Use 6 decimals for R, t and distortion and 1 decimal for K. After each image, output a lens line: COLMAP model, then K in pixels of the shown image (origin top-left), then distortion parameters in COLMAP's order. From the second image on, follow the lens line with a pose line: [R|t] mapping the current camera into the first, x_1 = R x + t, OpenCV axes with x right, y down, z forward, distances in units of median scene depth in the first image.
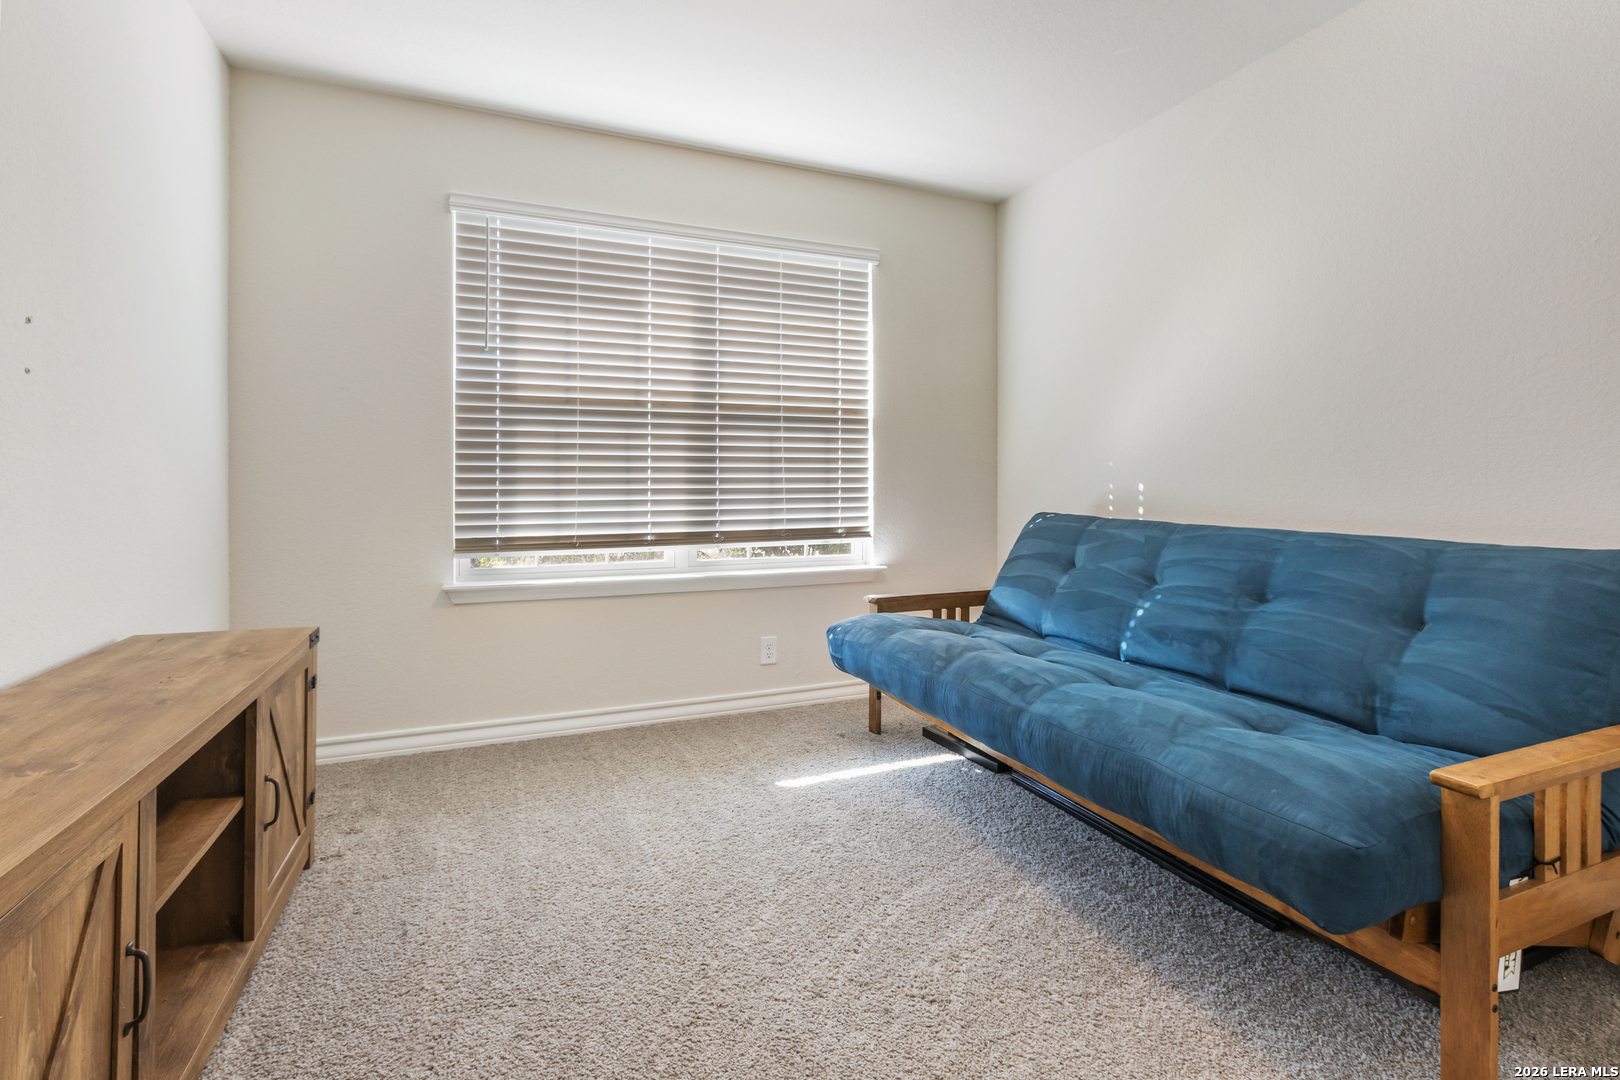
lens RADIAL K [[719.7, 0, 787.0], [0, 719.7, 483.0], [0, 0, 1]] dist [-0.002922, -0.000821]
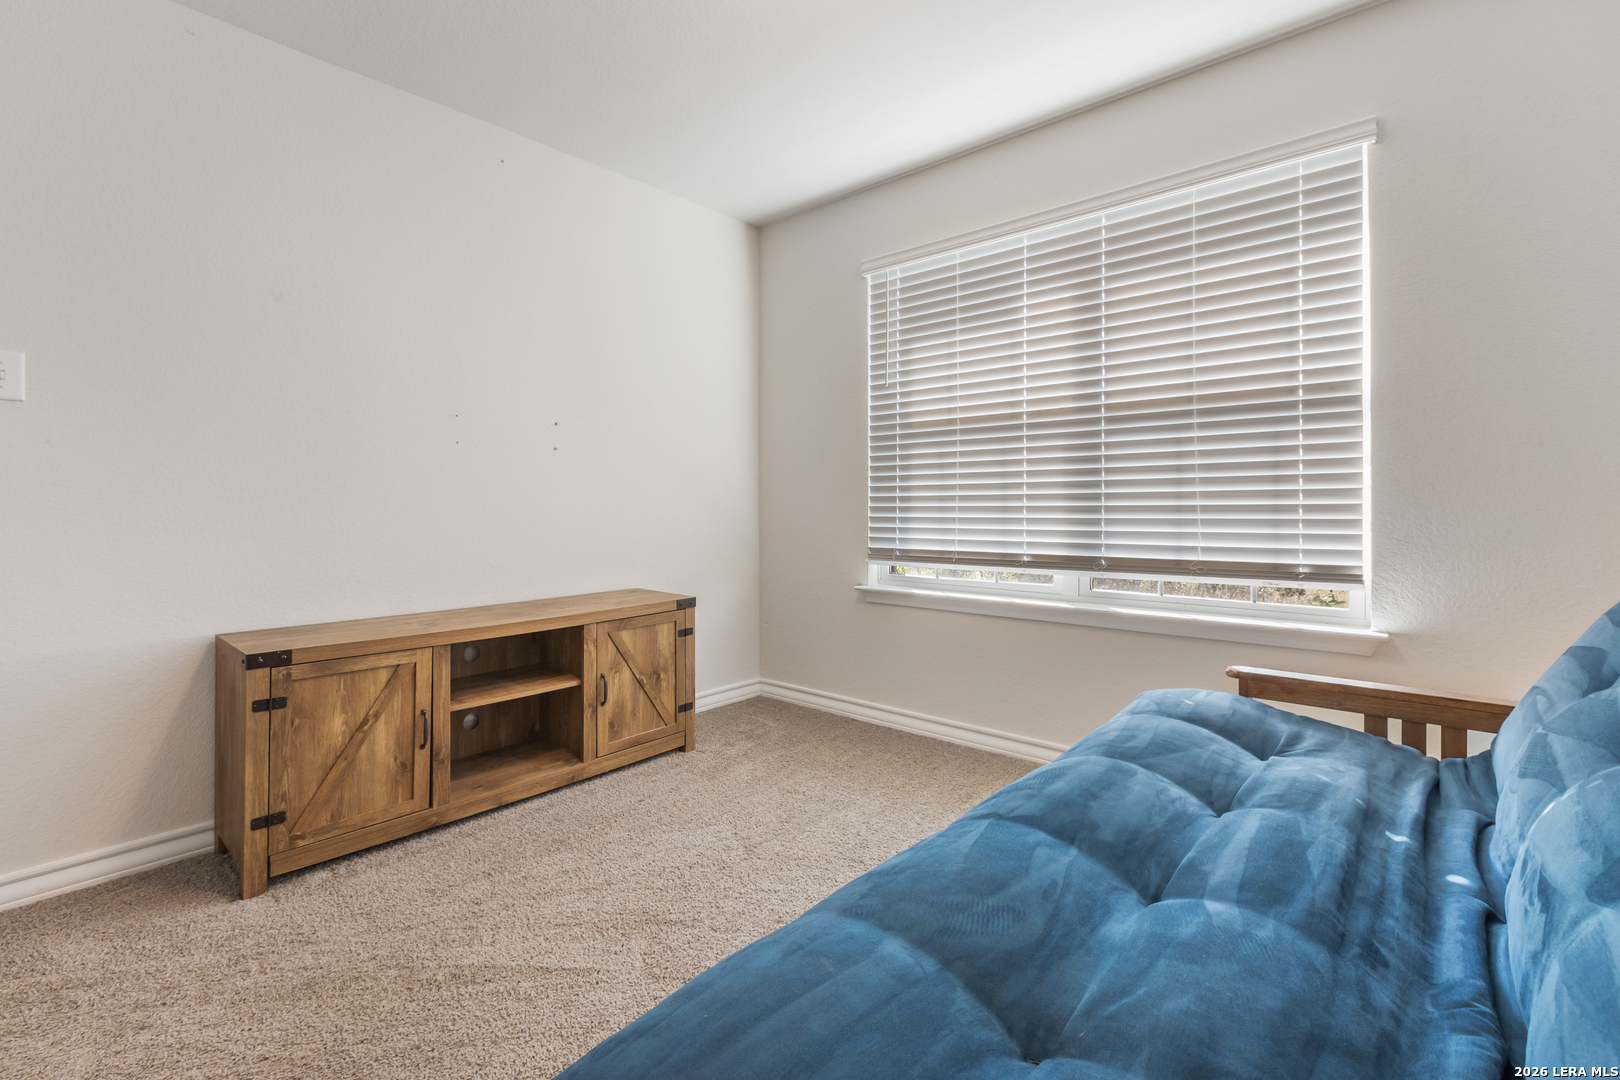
lens RADIAL K [[719.7, 0, 821.6], [0, 719.7, 501.6], [0, 0, 1]] dist [-0.002922, -0.000821]
pose [[0.455926, -0.005159, -0.890003, 0.498518], [0.003614, 0.999986, -0.003945, 0.004597], [0.890010, -0.001418, 0.455938, 0.330284]]
